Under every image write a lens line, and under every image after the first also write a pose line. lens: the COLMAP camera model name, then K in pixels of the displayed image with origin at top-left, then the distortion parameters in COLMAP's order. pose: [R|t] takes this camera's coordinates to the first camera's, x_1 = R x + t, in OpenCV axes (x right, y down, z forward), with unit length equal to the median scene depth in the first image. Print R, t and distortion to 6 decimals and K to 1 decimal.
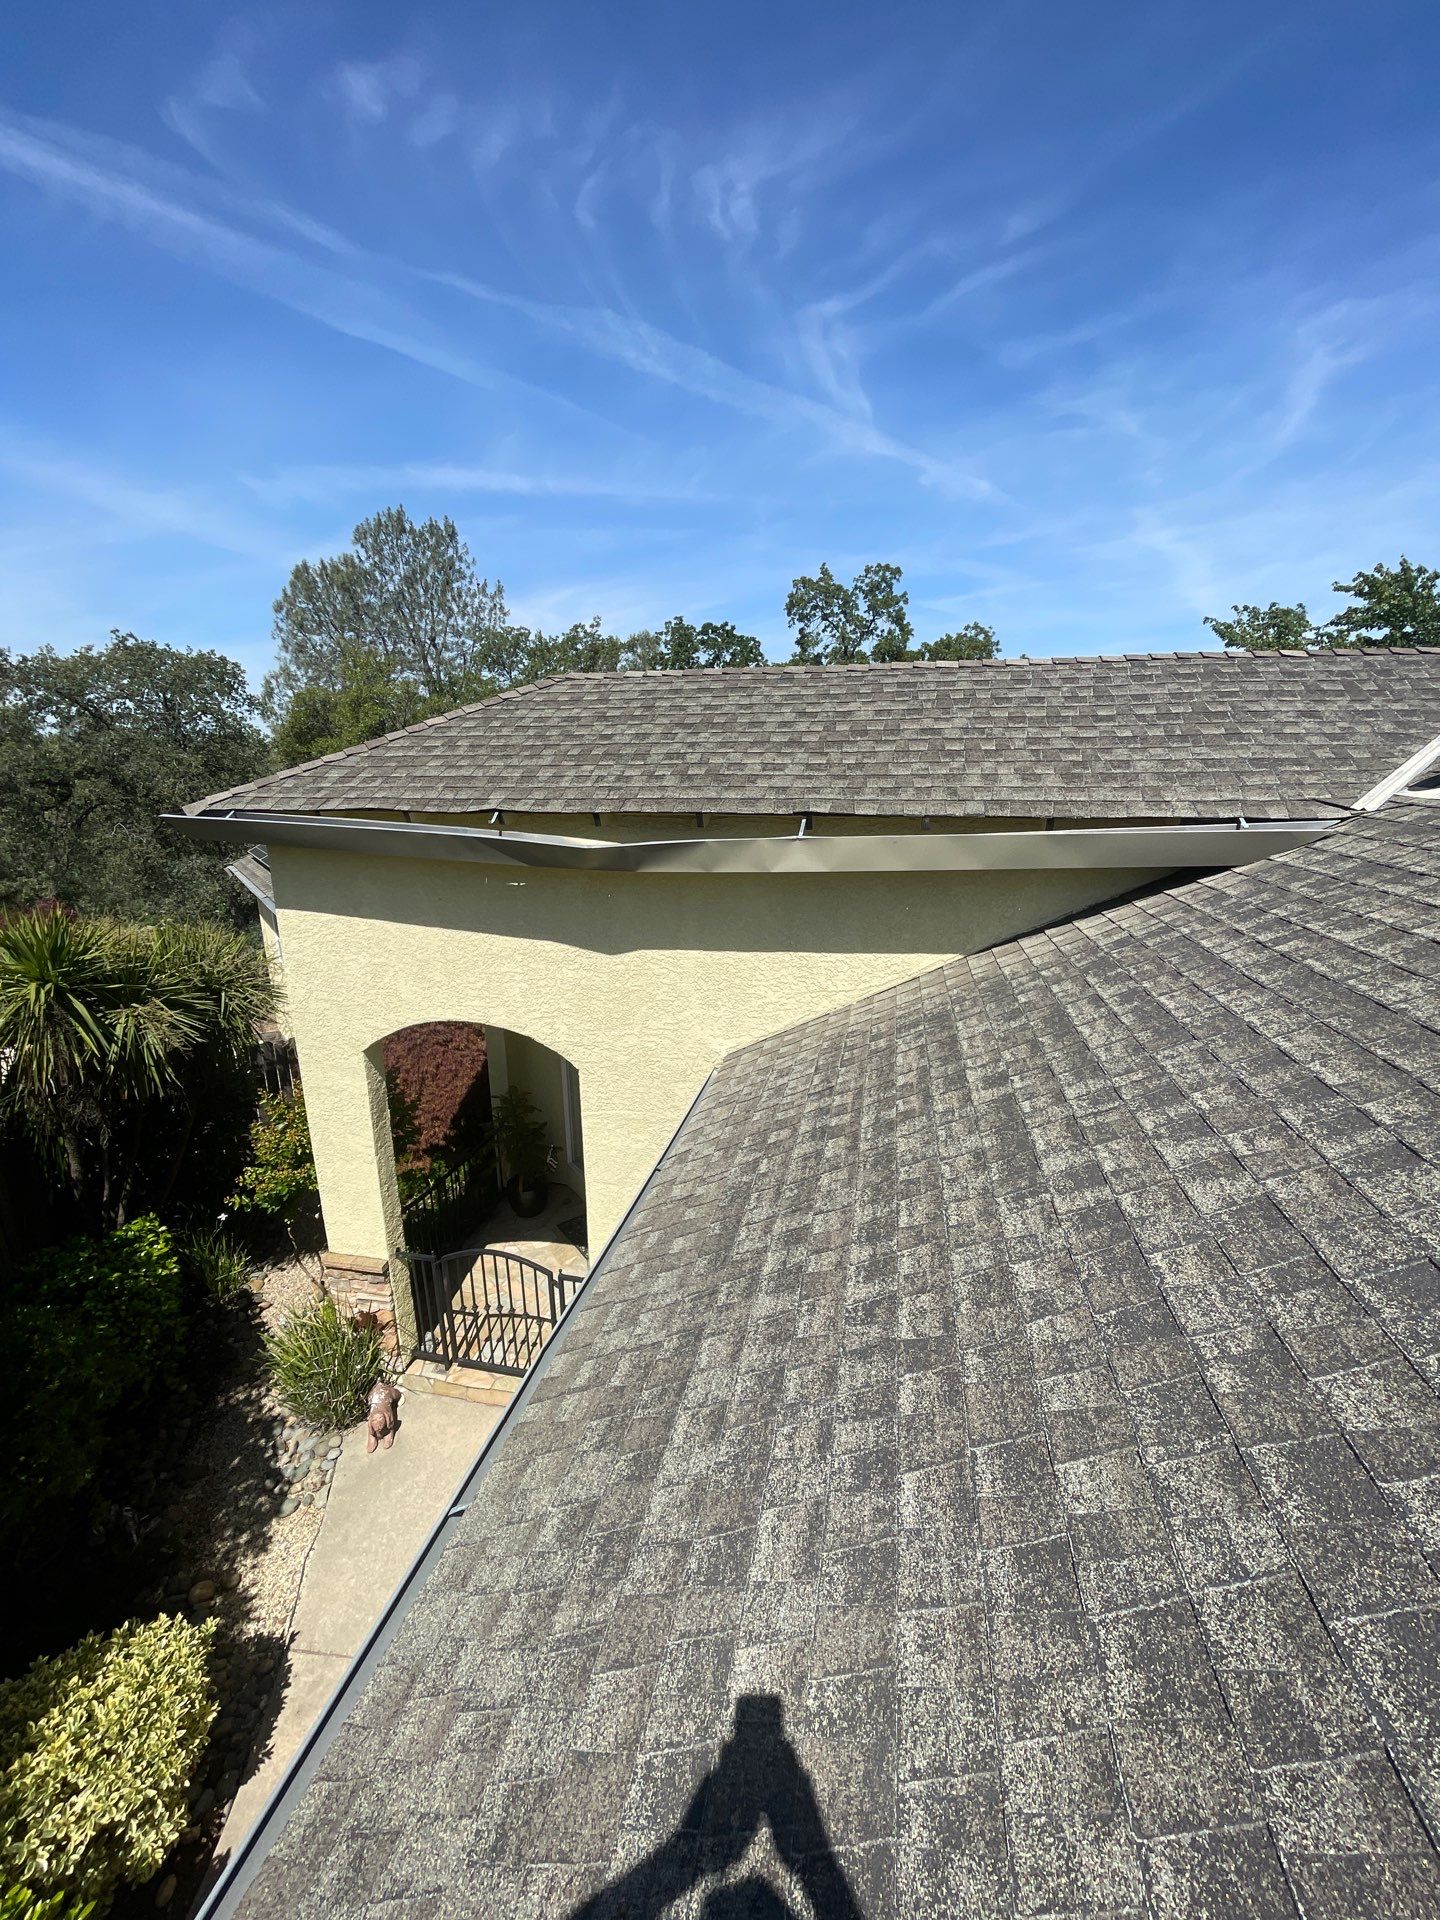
lens RADIAL K [[761.4, 0, 725.0], [0, 761.4, 971.1], [0, 0, 1]] dist [-0.003689, -0.000106]
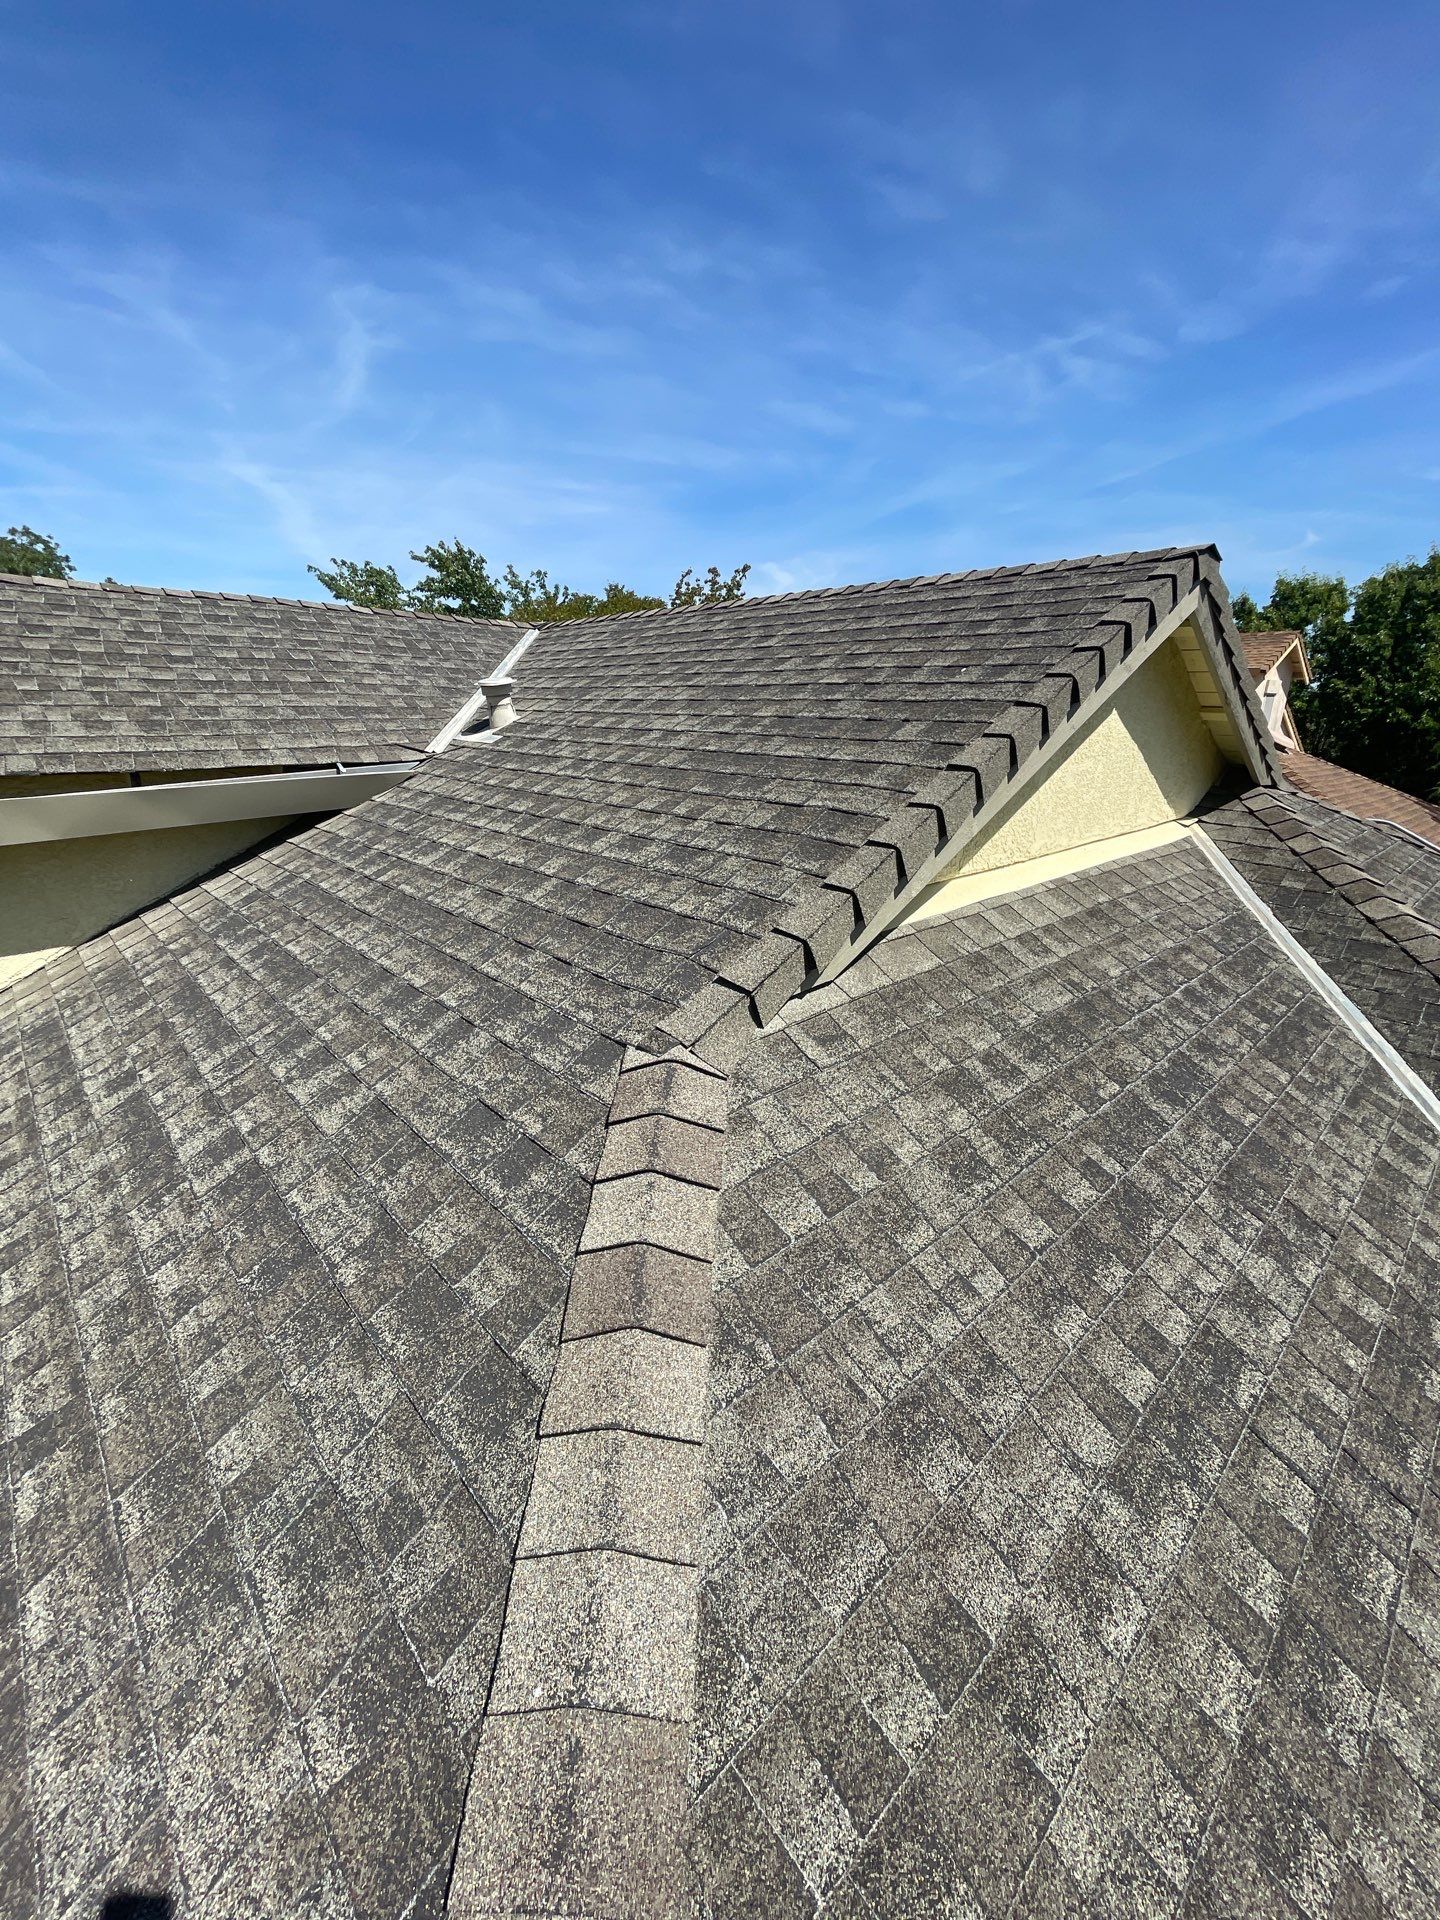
lens RADIAL K [[761.4, 0, 736.1], [0, 761.4, 967.8], [0, 0, 1]] dist [-0.003689, -0.000106]
pose [[0.579080, -0.245465, 0.777440, 0.138344], [0.202016, 0.967061, 0.154863, 0.029869], [-0.789845, 0.067377, 0.609594, -0.089275]]
